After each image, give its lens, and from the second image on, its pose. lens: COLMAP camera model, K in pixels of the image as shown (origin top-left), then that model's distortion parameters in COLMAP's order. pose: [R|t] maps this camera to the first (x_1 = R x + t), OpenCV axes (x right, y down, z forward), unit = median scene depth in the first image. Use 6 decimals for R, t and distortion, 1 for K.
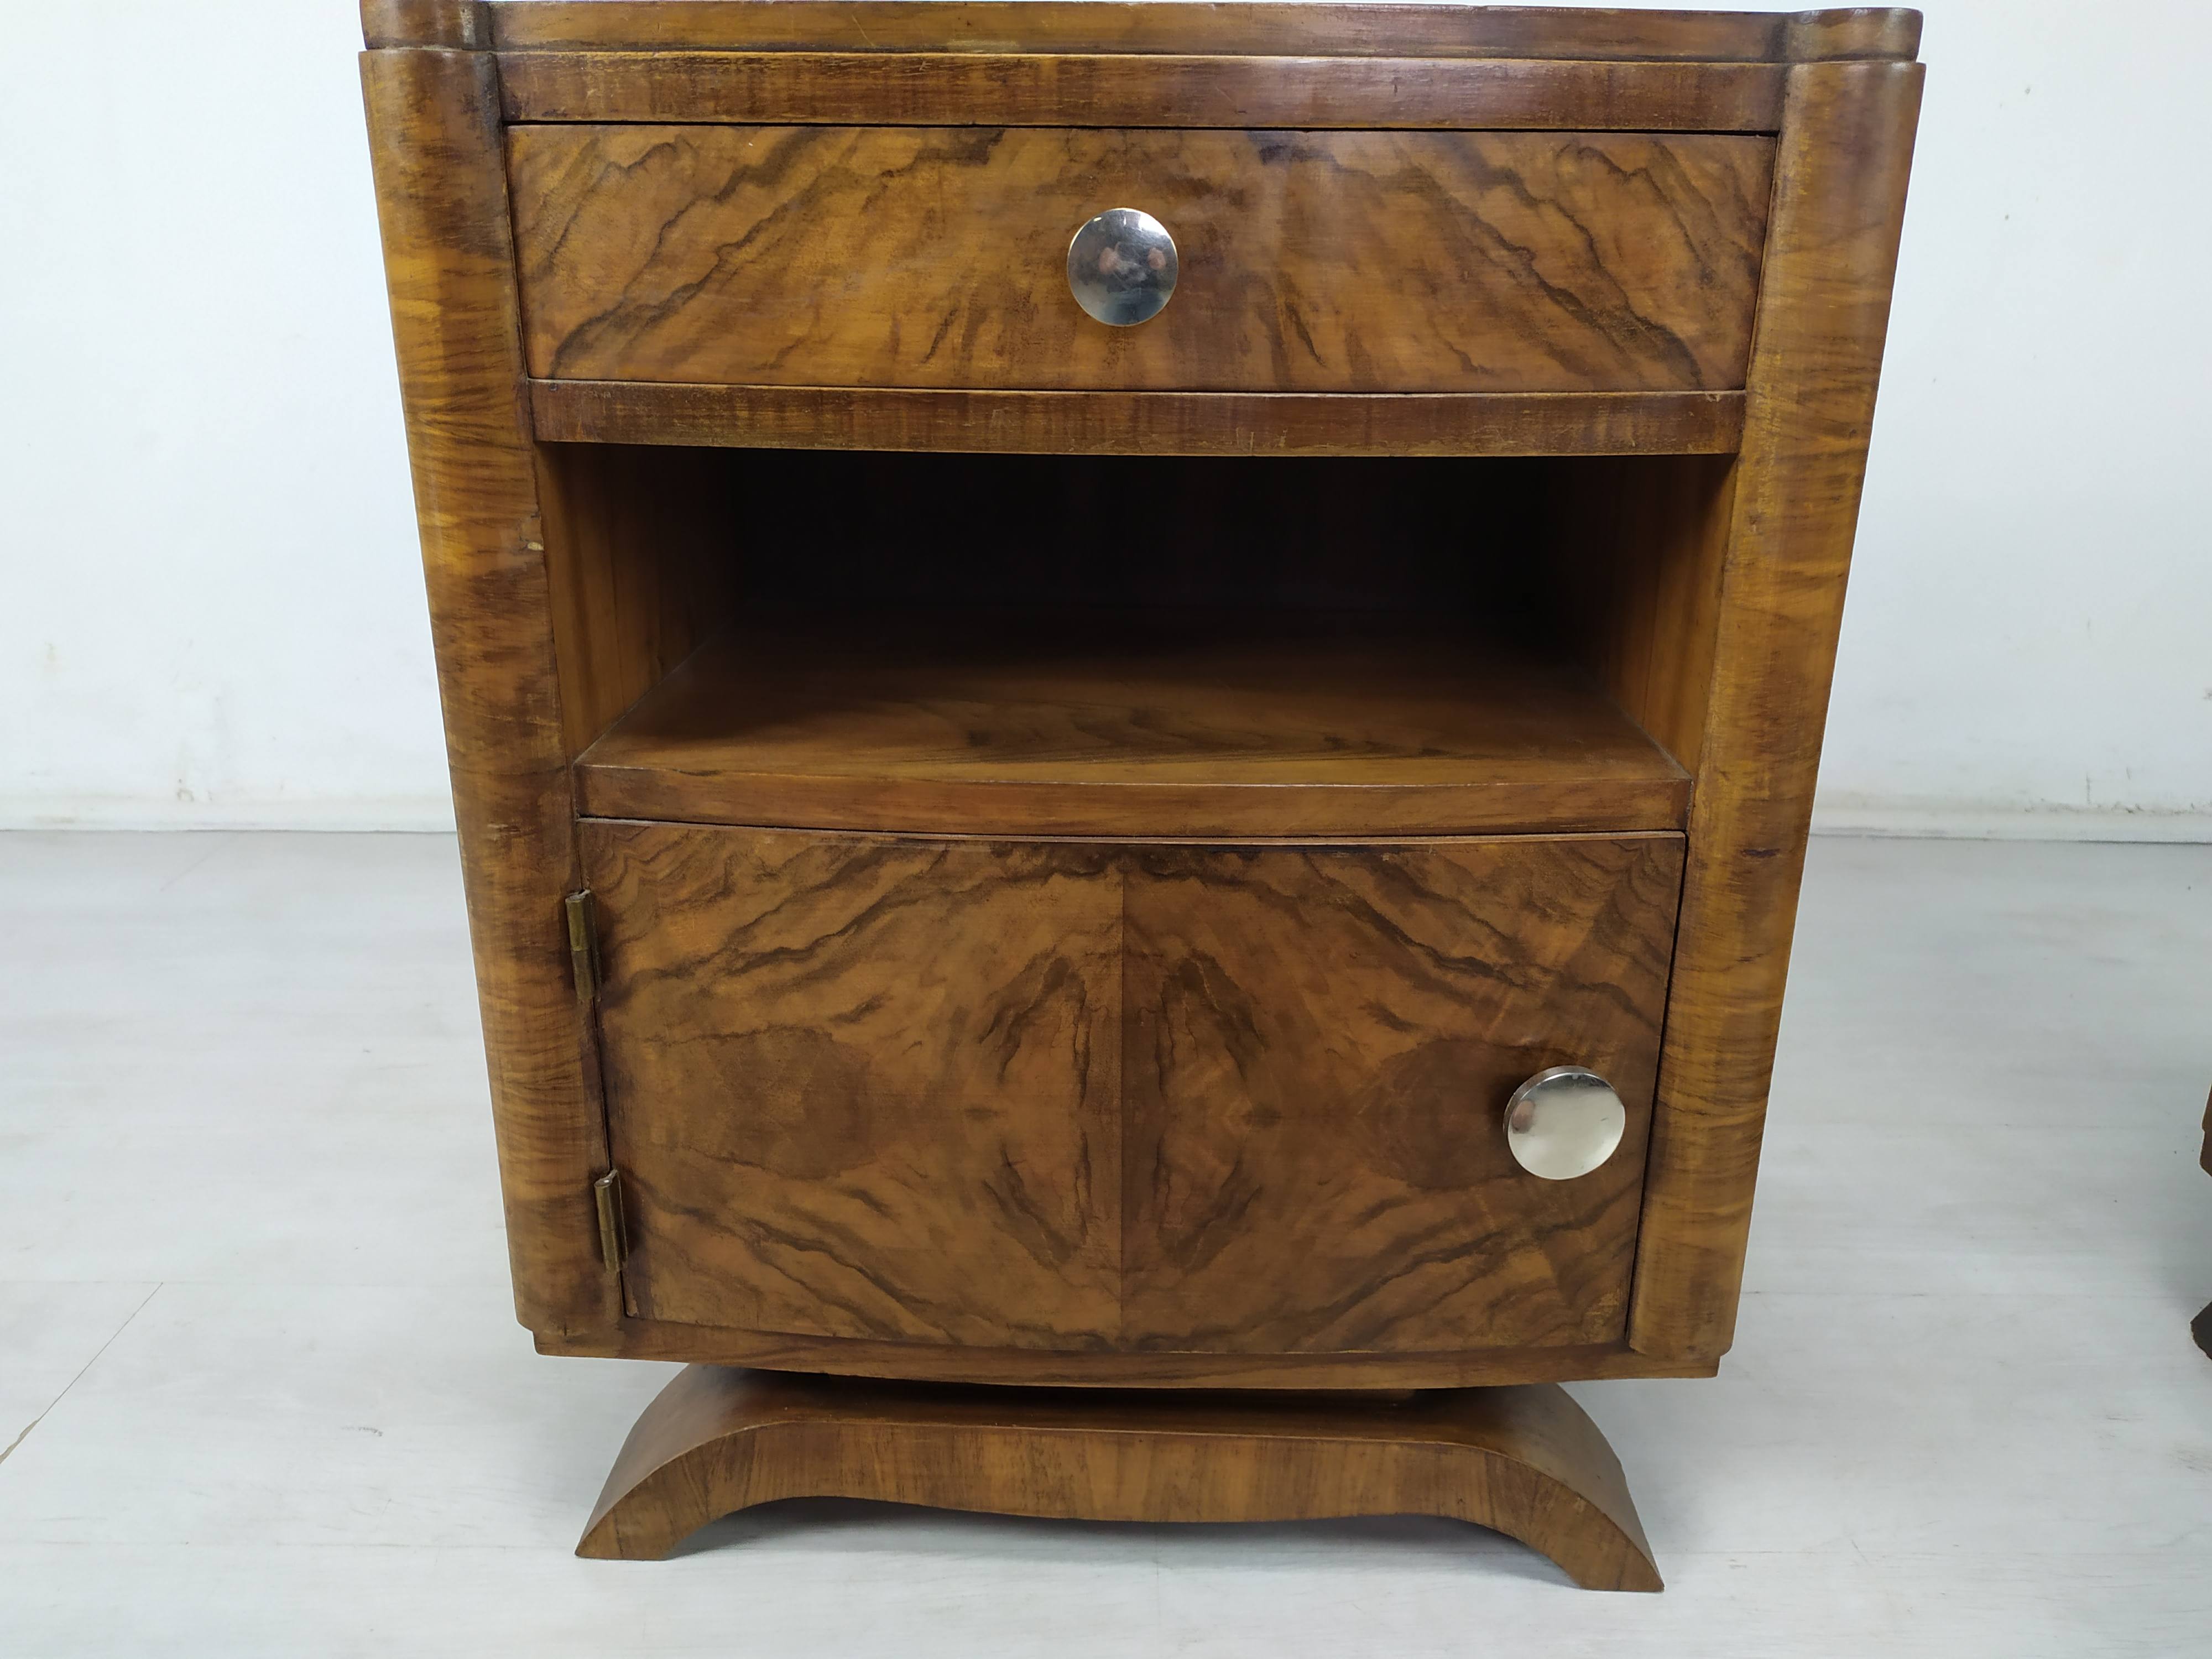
lens RADIAL K [[1654.3, 0, 1113.7], [0, 1654.3, 817.9], [0, 0, 1]] dist [0.036917, -0.054753]
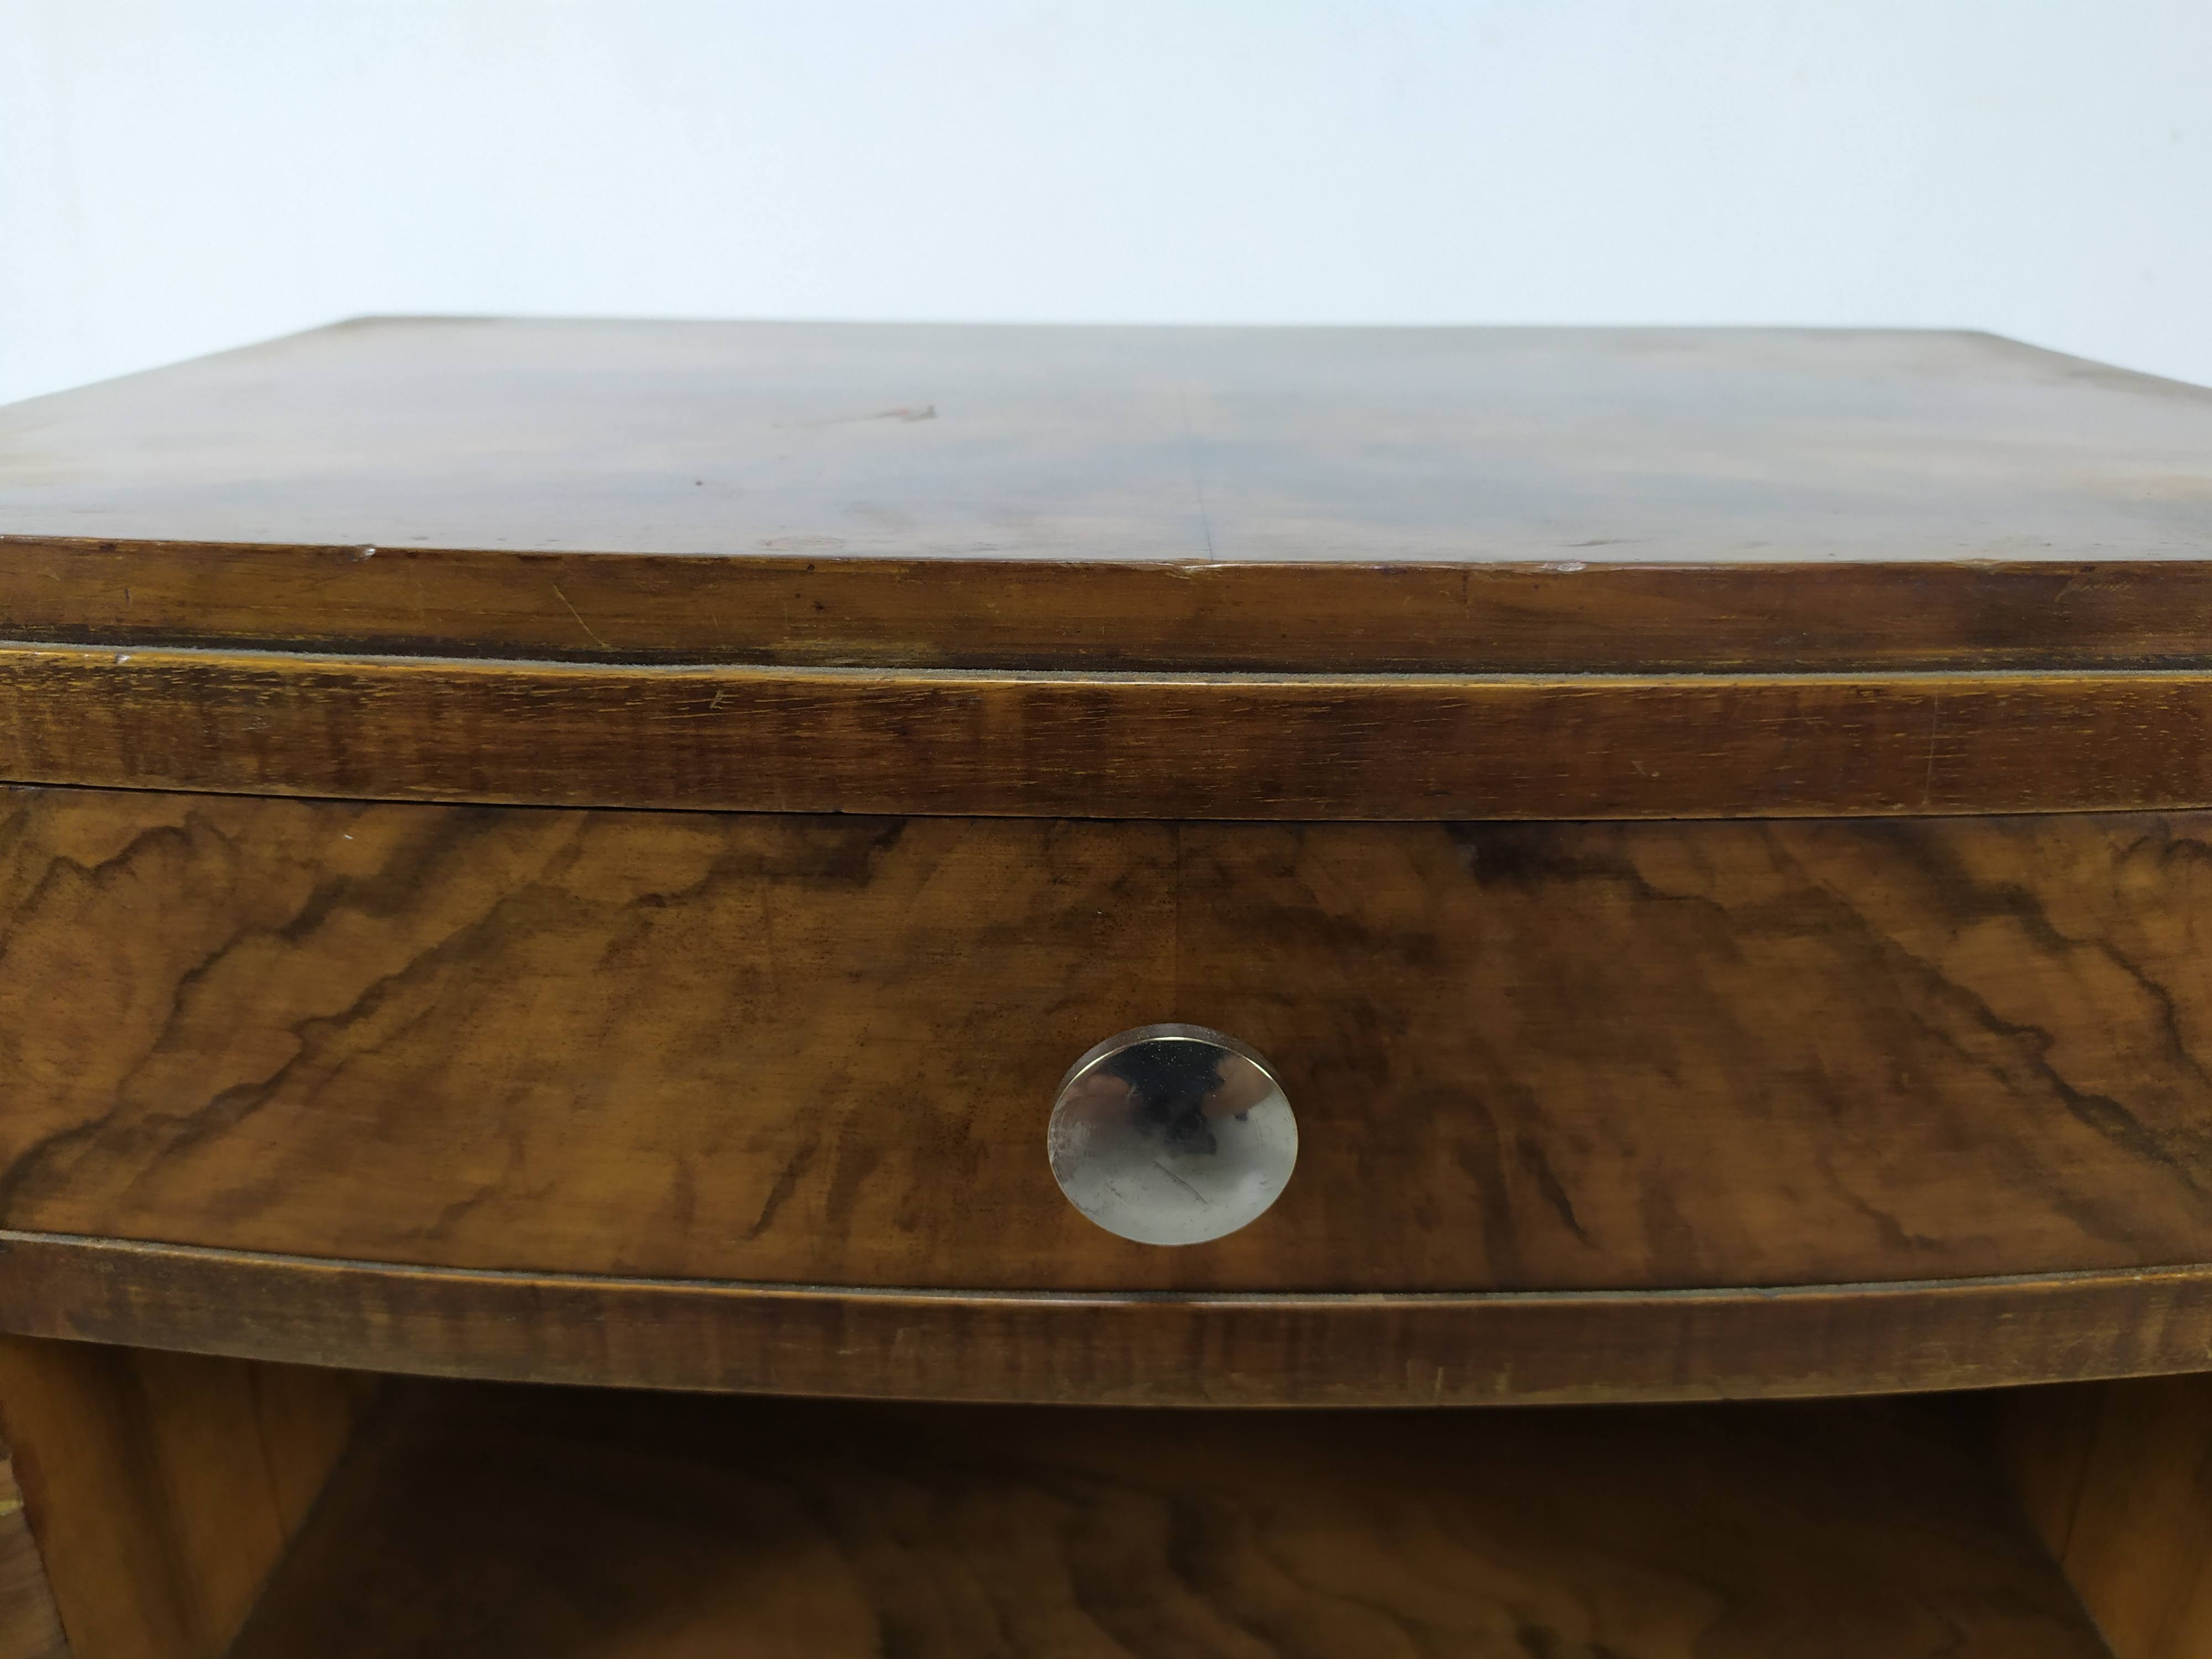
lens RADIAL K [[1654.3, 0, 1132.9], [0, 1654.3, 816.0], [0, 0, 1]] dist [0.036917, -0.054753]
pose [[0.999987, -0.003368, 0.003861, -0.005975], [0.003294, 0.999814, 0.019017, -0.398124], [-0.003925, -0.019004, 0.999812, 0.519363]]
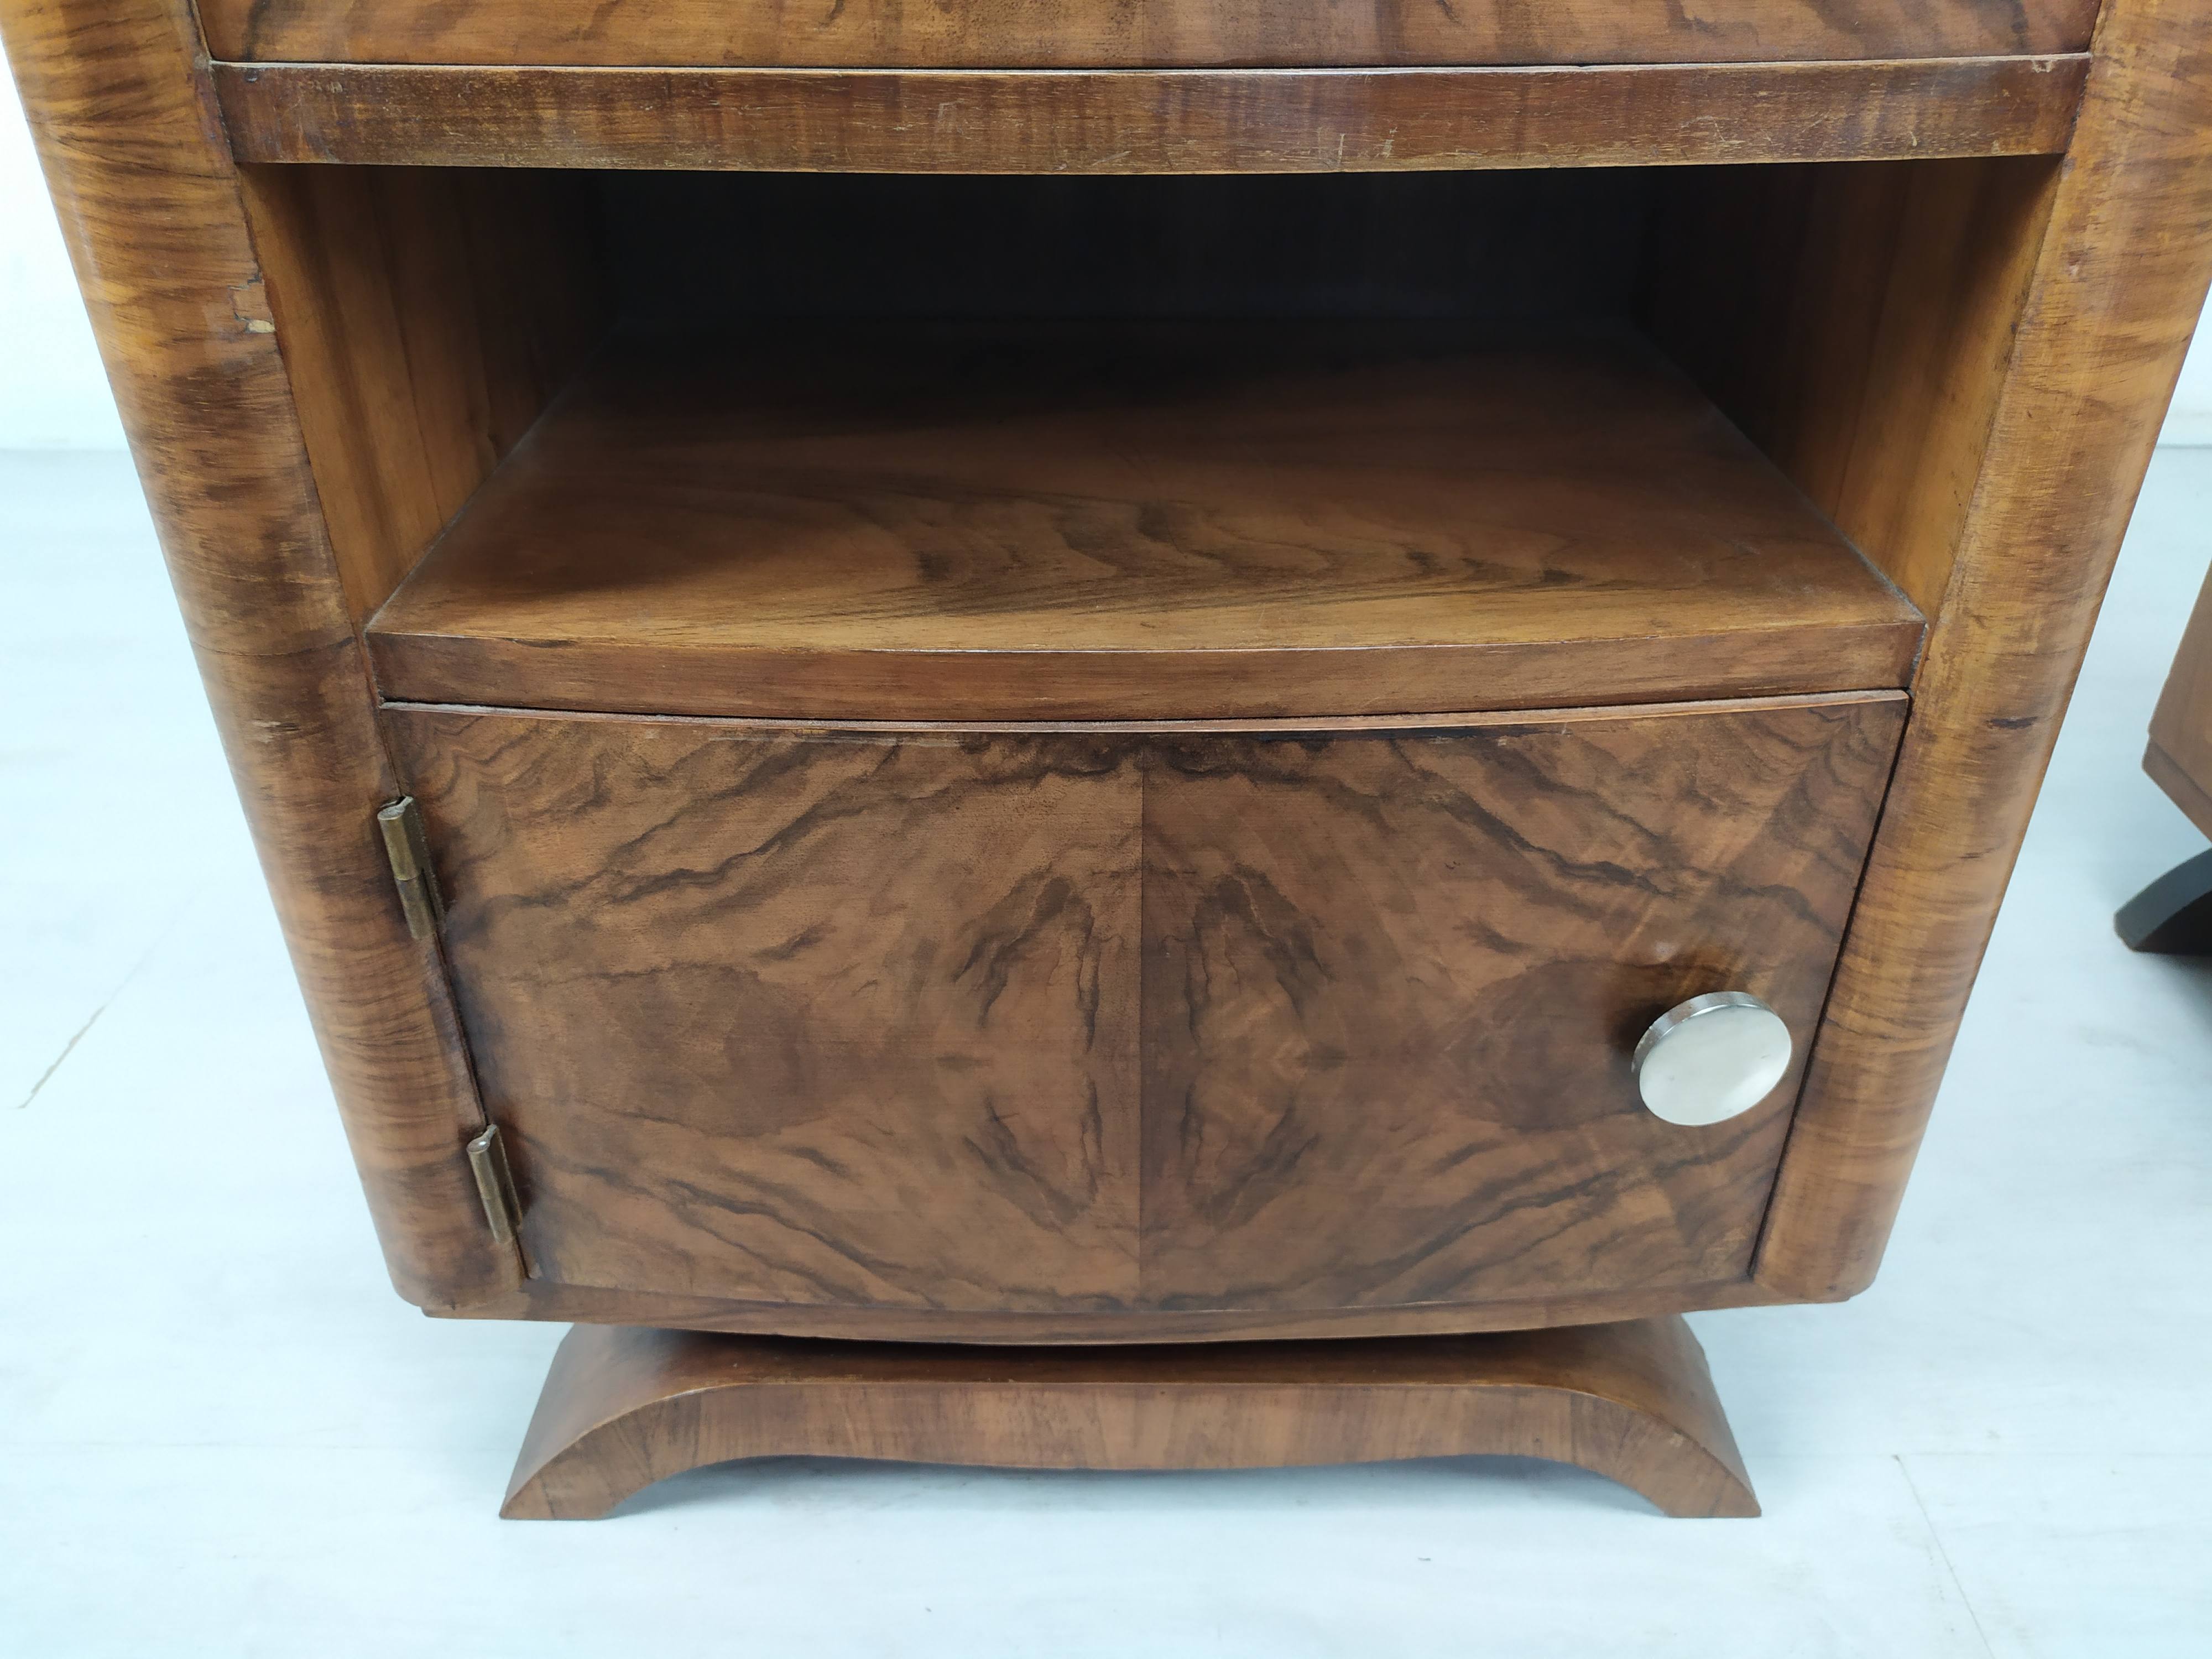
lens RADIAL K [[1654.3, 0, 1105.8], [0, 1654.3, 815.1], [0, 0, 1]] dist [0.036917, -0.054753]
pose [[0.999586, -0.023002, 0.017304, -0.025500], [0.018824, 0.977187, 0.211545, -0.110951], [-0.021775, -0.211132, 0.977215, 0.309031]]
